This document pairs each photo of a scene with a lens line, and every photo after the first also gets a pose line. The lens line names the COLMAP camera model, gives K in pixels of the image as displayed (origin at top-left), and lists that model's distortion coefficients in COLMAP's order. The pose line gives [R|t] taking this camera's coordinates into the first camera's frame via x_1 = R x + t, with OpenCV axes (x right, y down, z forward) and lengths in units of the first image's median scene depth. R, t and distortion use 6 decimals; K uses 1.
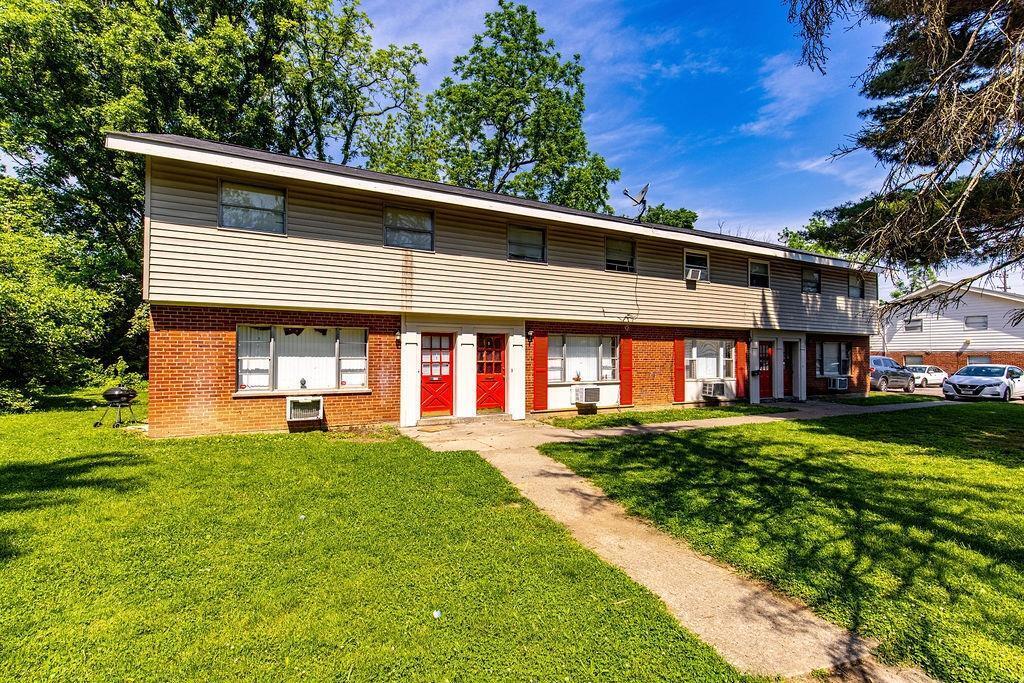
lens RADIAL K [[448.3, 0, 489.9], [0, 448.3, 357.0], [0, 0, 1]] dist [0.002348, 0.000036]
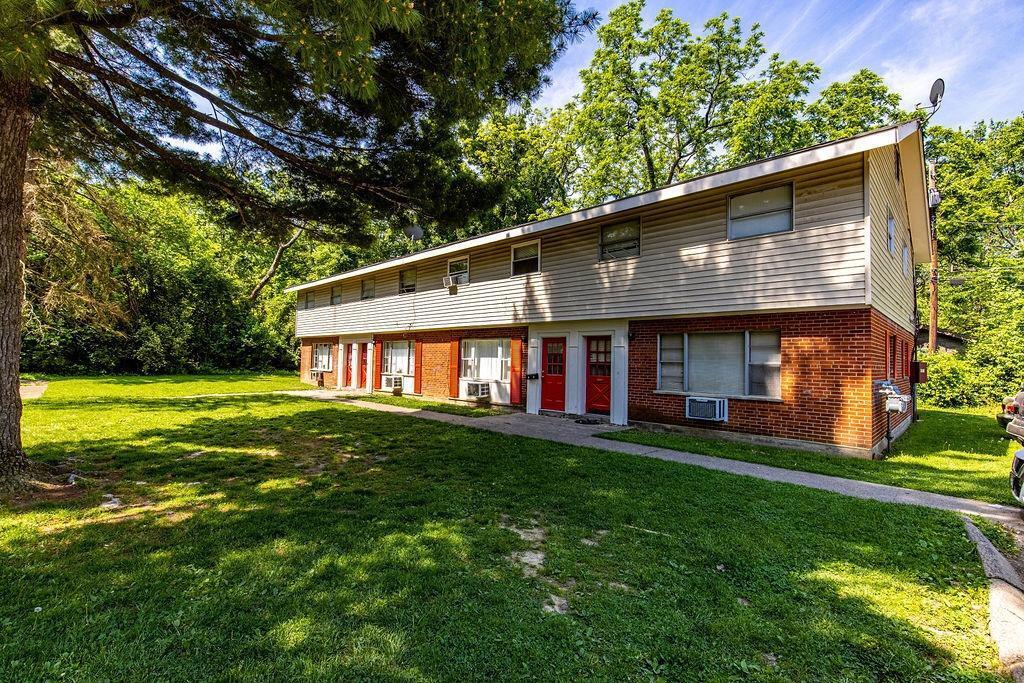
lens RADIAL K [[456.9, 0, 504.8], [0, 456.9, 345.8], [0, 0, 1]] dist [0.003446, -0.000037]
pose [[0.328643, -0.021856, -0.944201, 1.771562], [-0.009687, 0.999602, -0.026510, 0.002202], [0.944405, 0.017858, 0.328300, 0.871614]]
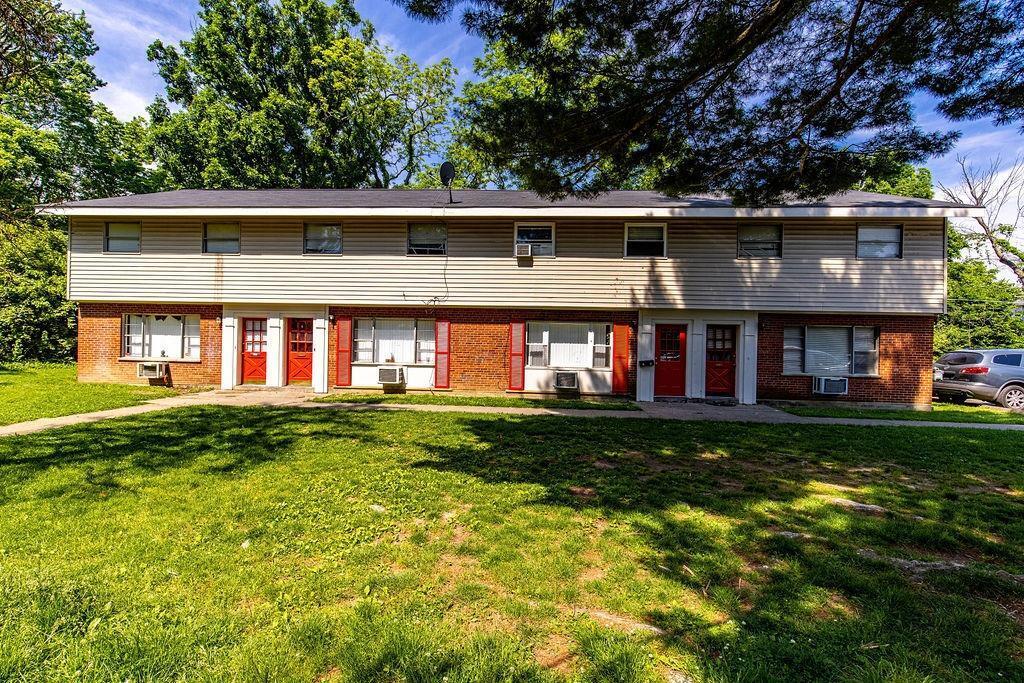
lens RADIAL K [[448.3, 0, 489.9], [0, 448.3, 357.0], [0, 0, 1]] dist [0.002348, 0.000036]
pose [[0.869002, 0.028215, -0.494004, 0.963446], [-0.018213, 0.999520, 0.025048, 0.011263], [0.494474, -0.012769, 0.869099, 0.202661]]
